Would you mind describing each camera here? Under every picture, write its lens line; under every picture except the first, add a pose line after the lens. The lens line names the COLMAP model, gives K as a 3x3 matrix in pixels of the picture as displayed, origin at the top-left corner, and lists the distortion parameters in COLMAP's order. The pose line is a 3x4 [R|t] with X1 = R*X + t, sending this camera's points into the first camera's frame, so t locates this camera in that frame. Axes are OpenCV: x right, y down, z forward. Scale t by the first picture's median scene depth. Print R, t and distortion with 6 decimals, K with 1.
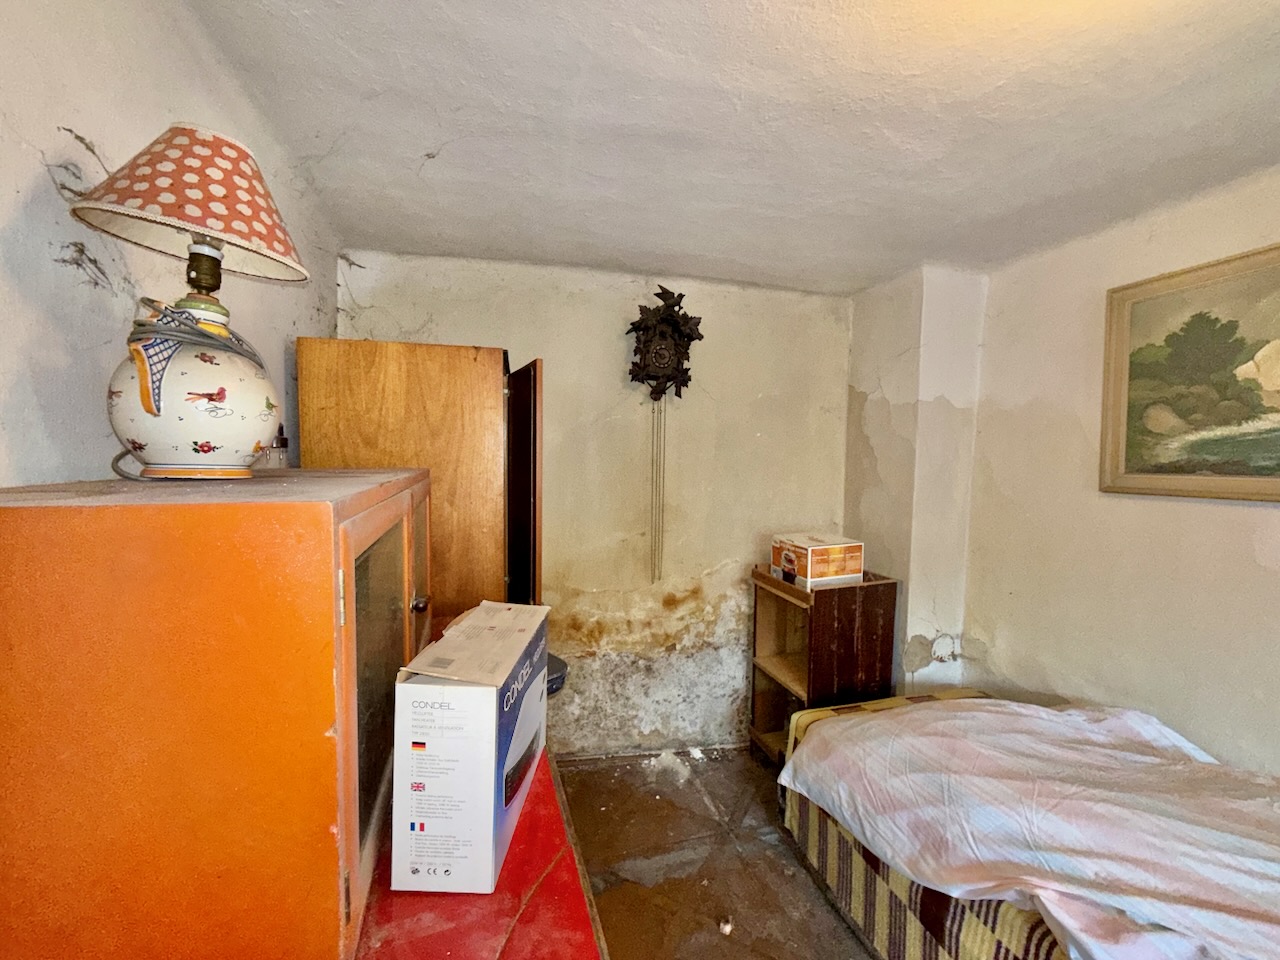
lens RADIAL K [[511.3, 0, 634.8], [0, 511.3, 478.1], [0, 0, 1]] dist [-0.001365, 0.000277]
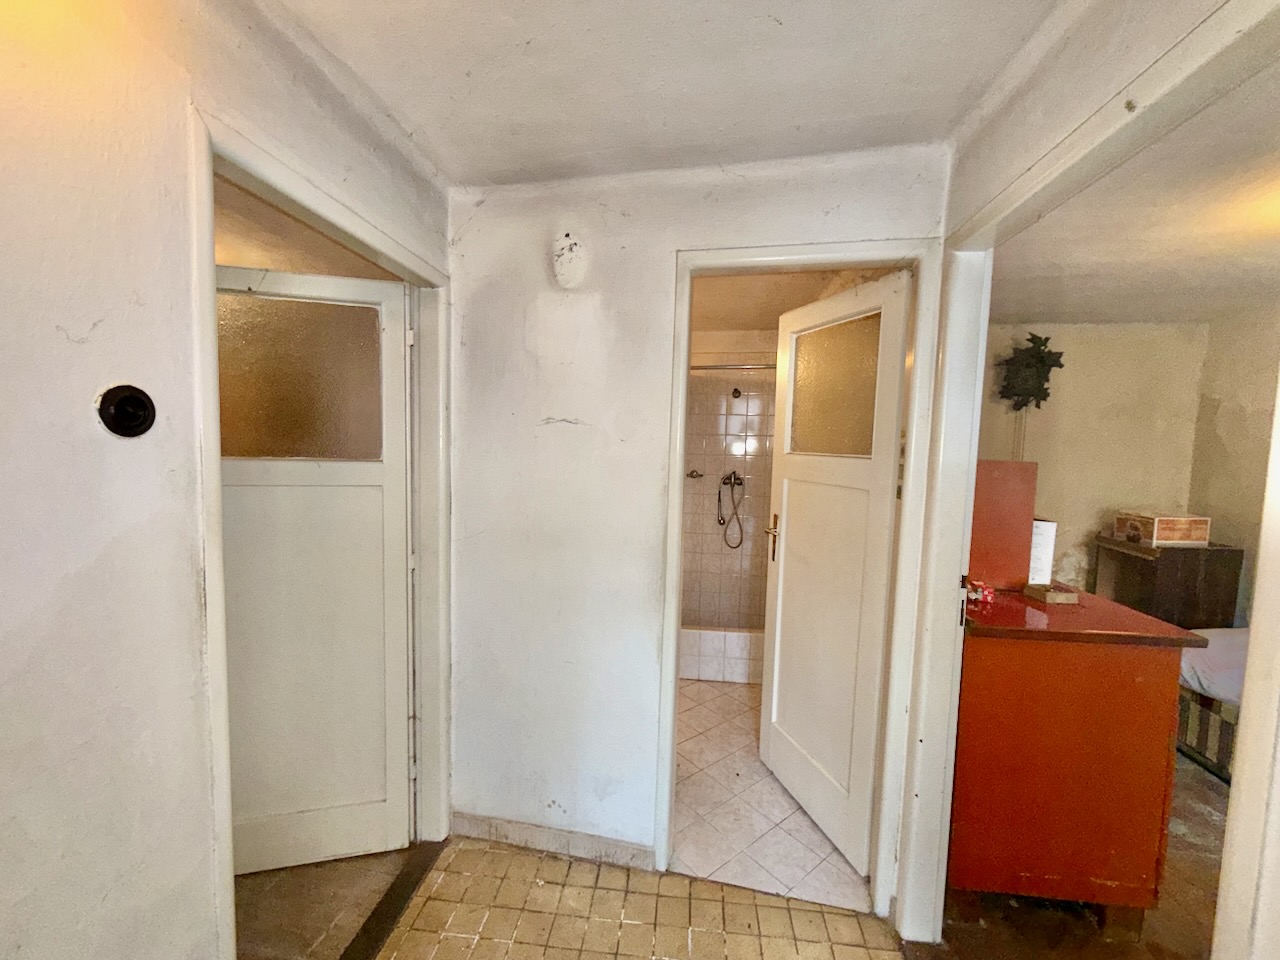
lens RADIAL K [[511.3, 0, 639.8], [0, 511.3, 479.9], [0, 0, 1]] dist [-0.001365, 0.000277]
pose [[0.913475, 0.034628, -0.405419, -0.350816], [-0.023103, 0.999179, 0.033288, 0.019182], [0.406239, -0.021041, 0.913525, -0.767135]]
